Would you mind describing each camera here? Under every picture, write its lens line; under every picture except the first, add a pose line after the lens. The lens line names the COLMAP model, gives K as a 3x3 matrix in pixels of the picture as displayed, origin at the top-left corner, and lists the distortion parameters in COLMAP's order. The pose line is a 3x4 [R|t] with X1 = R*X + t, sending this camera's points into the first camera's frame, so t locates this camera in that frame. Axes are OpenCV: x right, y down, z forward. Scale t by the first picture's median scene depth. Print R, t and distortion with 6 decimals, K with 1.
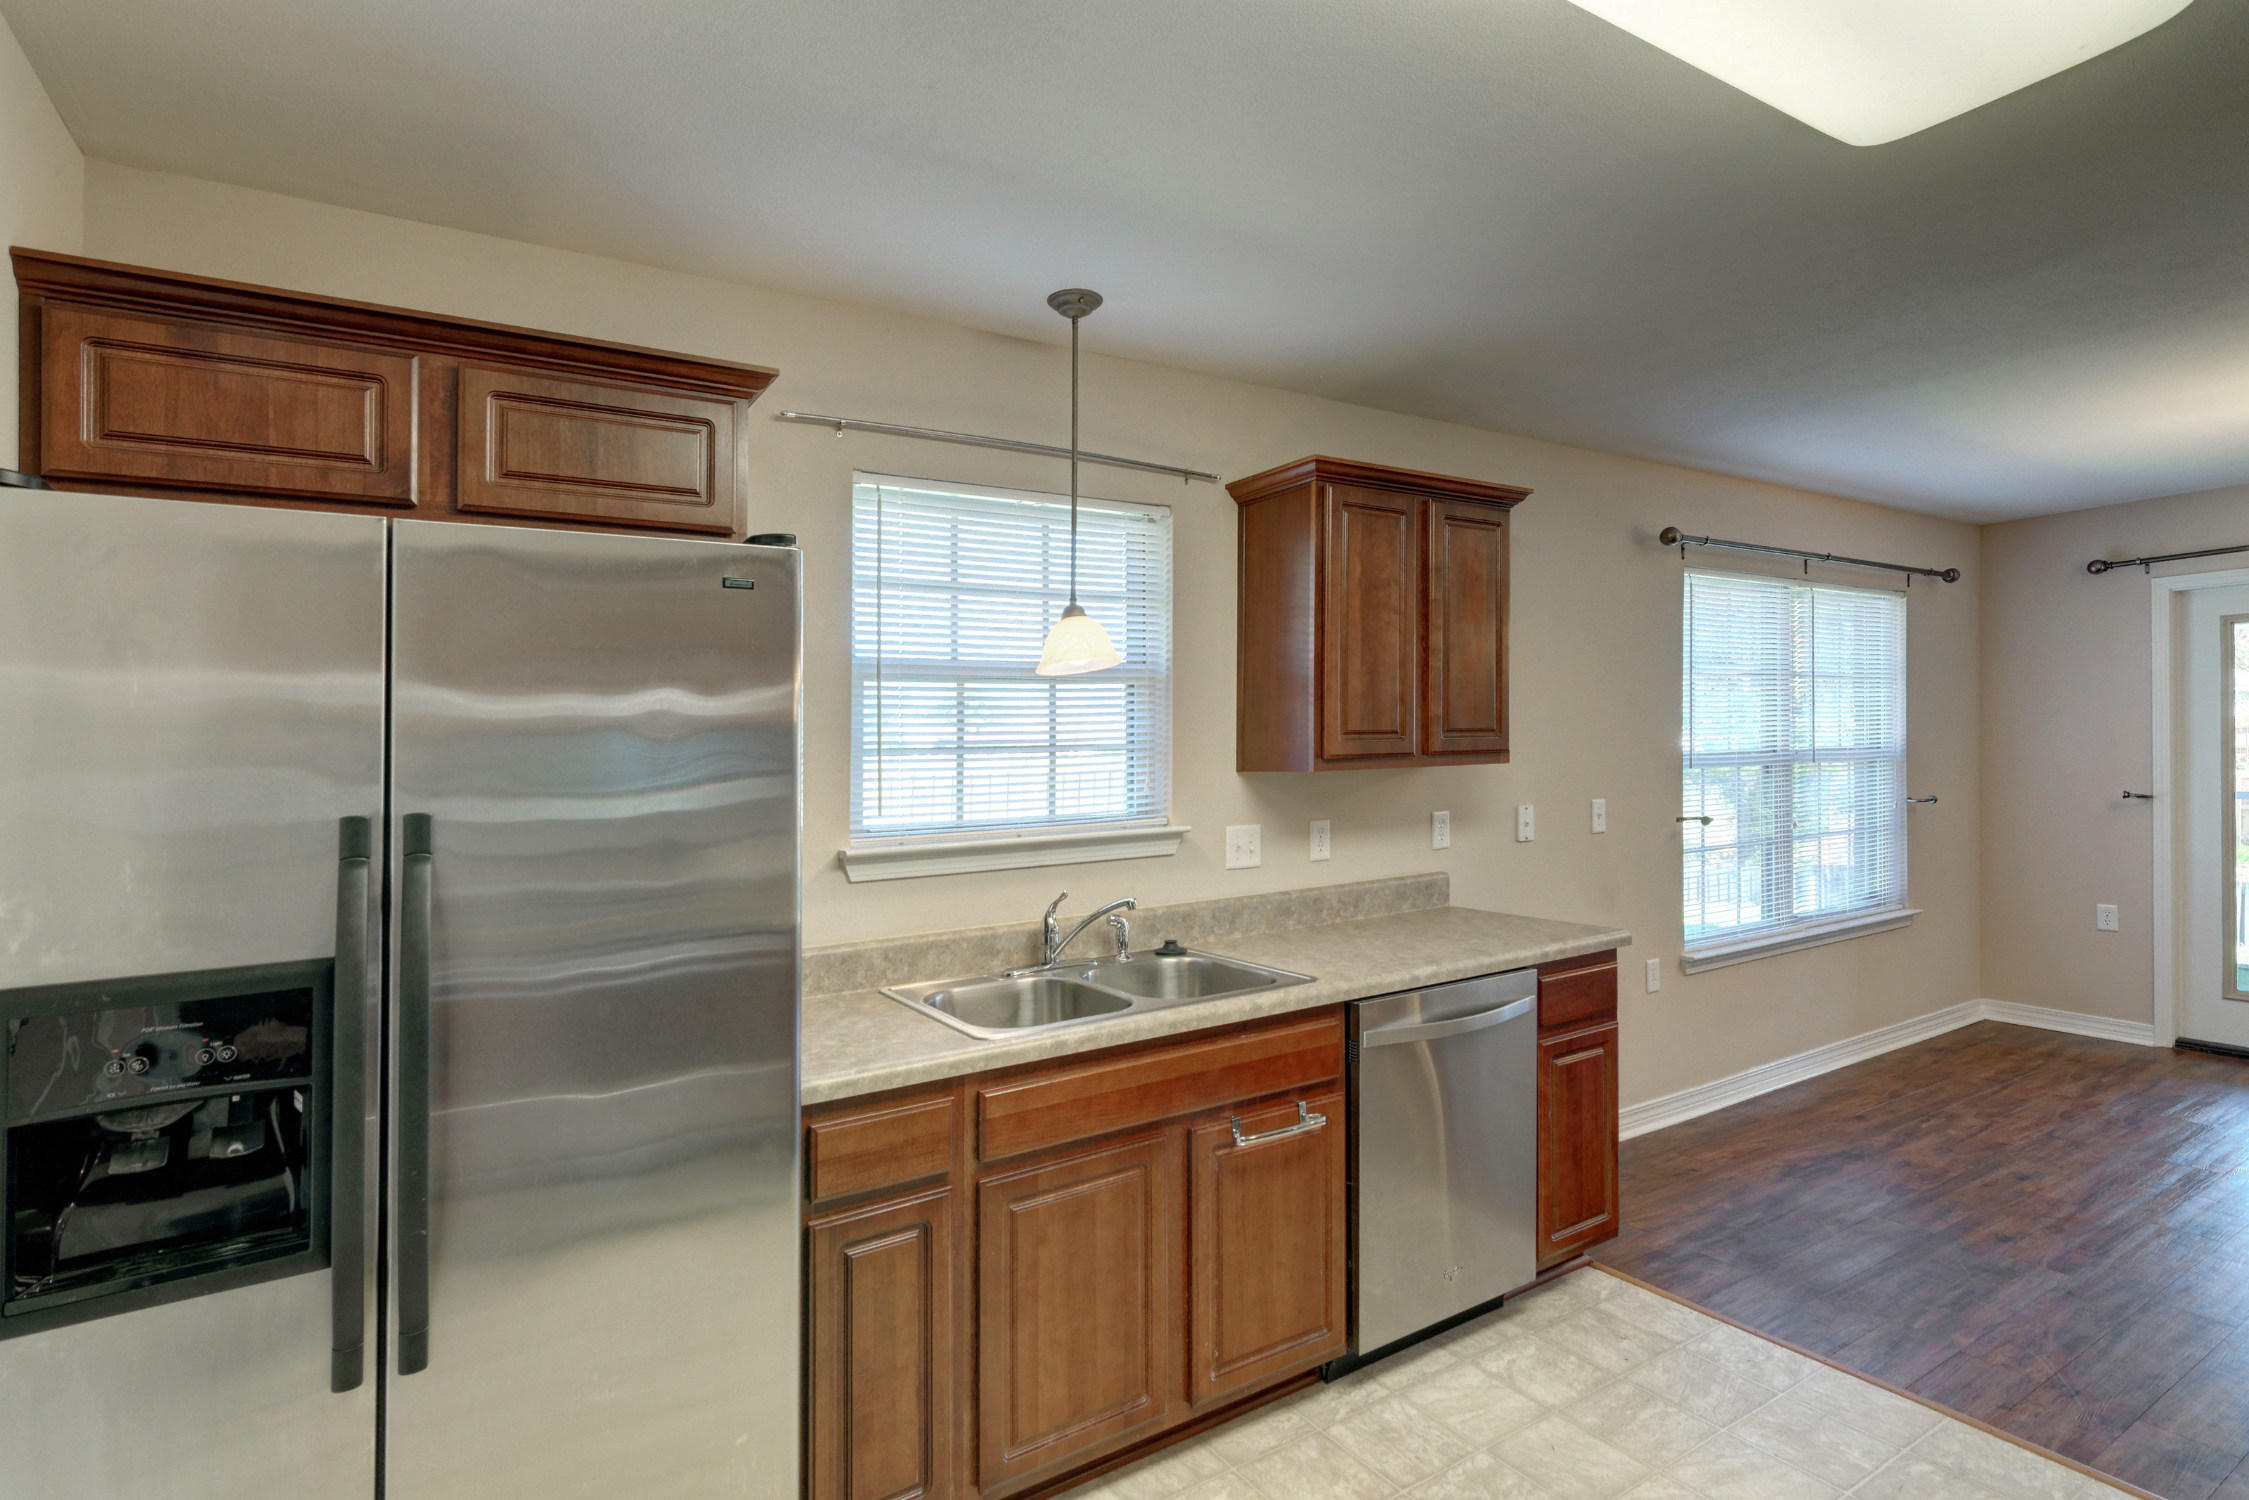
lens RADIAL K [[1098.2, 0, 1121.8], [0, 1098.2, 744.1], [0, 0, 1]] dist [0.011167, -0.002515]
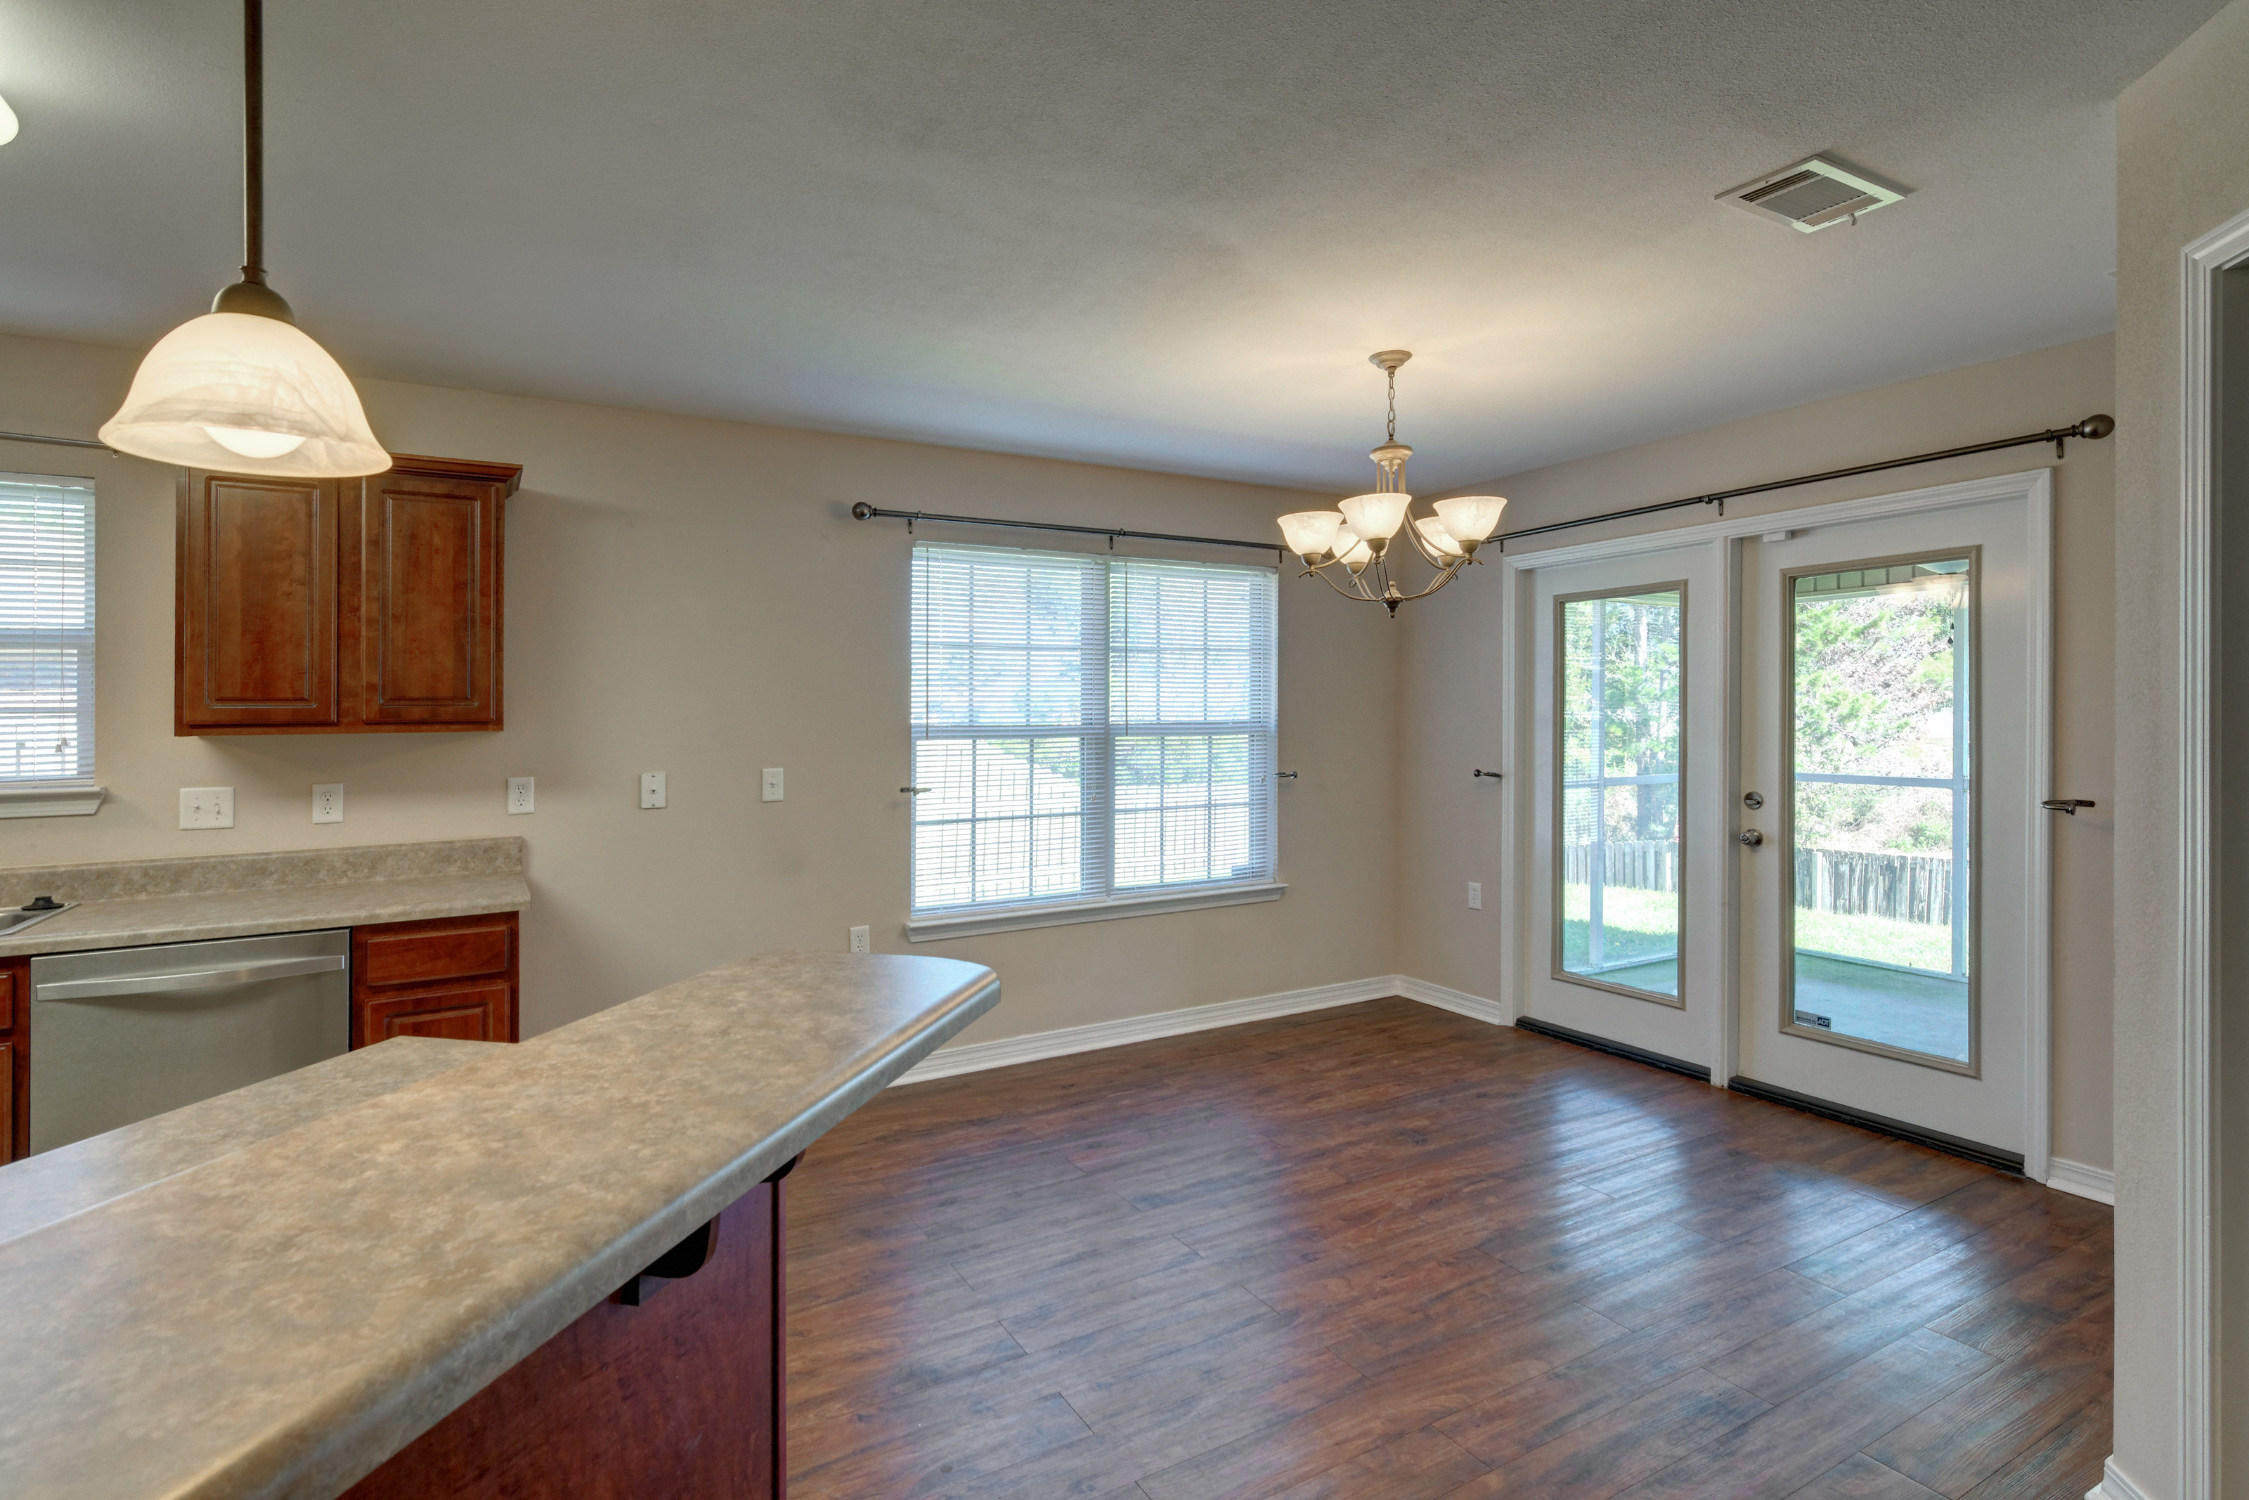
lens RADIAL K [[1098.2, 0, 1099.0], [0, 1098.2, 720.5], [0, 0, 1]] dist [0.011167, -0.002515]
pose [[0.999201, 0.015113, -0.036996, 0.772133], [-0.014740, 0.999838, 0.010322, -0.009481], [0.037146, -0.009768, 0.999262, -0.006872]]
